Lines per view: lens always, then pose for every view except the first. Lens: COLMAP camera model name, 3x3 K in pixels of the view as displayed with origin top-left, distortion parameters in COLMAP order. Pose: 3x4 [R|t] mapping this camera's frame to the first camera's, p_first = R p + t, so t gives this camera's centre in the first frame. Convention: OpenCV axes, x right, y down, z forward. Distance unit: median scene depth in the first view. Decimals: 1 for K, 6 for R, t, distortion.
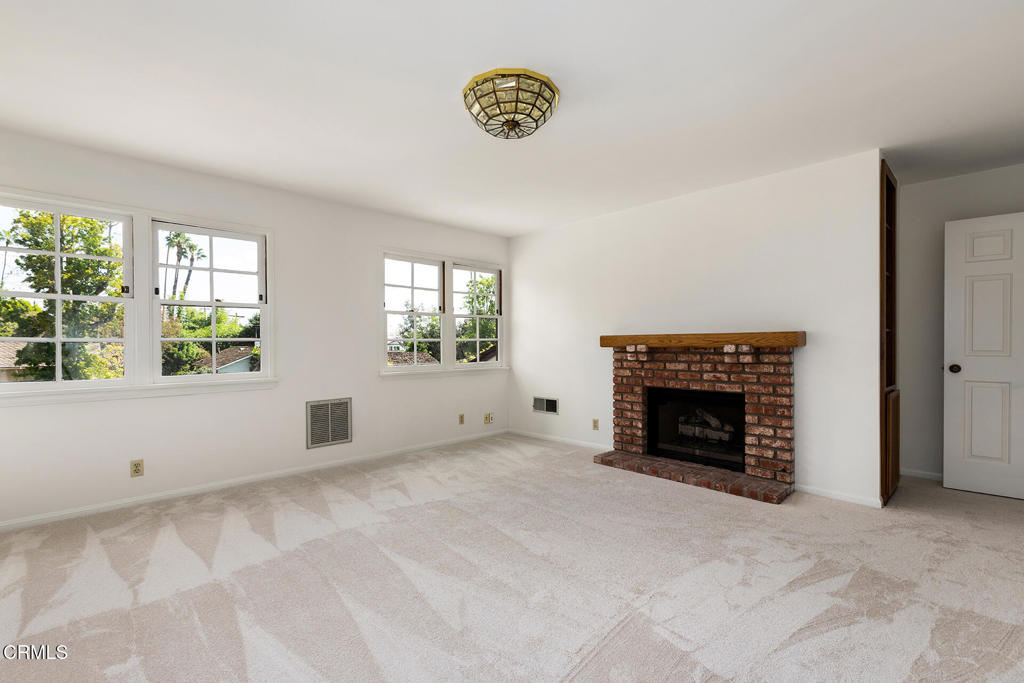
lens RADIAL K [[452.5, 0, 510.3], [0, 452.5, 345.4], [0, 0, 1]] dist [-0.000387, -0.000631]
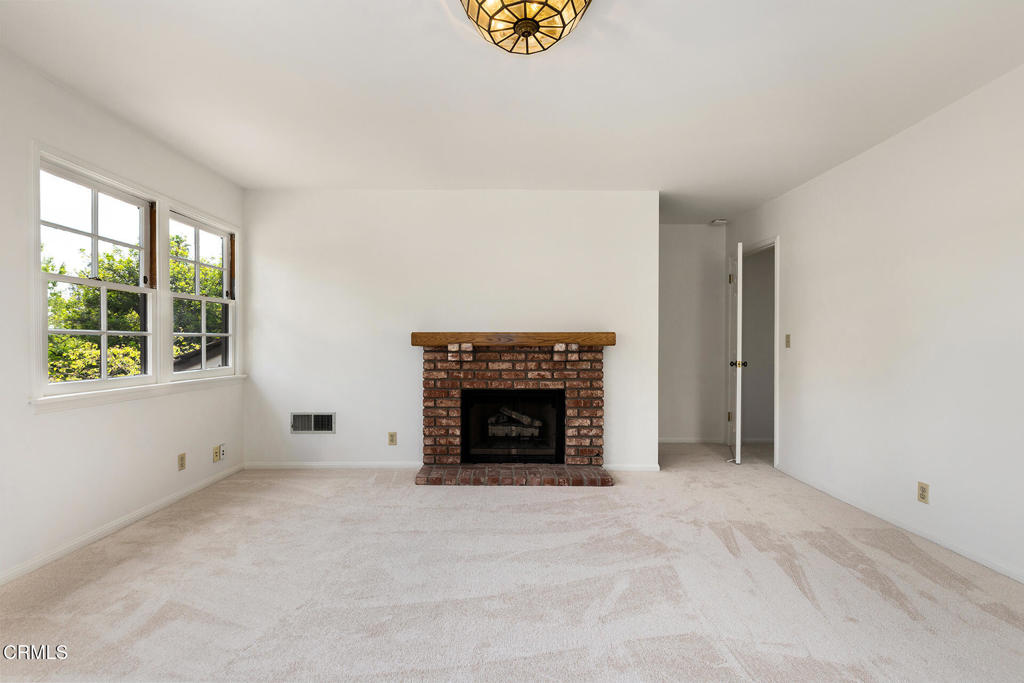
lens RADIAL K [[452.5, 0, 511.6], [0, 452.5, 345.1], [0, 0, 1]] dist [-0.000387, -0.000631]
pose [[0.698421, 0.000620, 0.715687, -0.302861], [-0.002285, 0.999996, 0.001364, 0.000812], [-0.715684, -0.002588, 0.698420, 0.310774]]
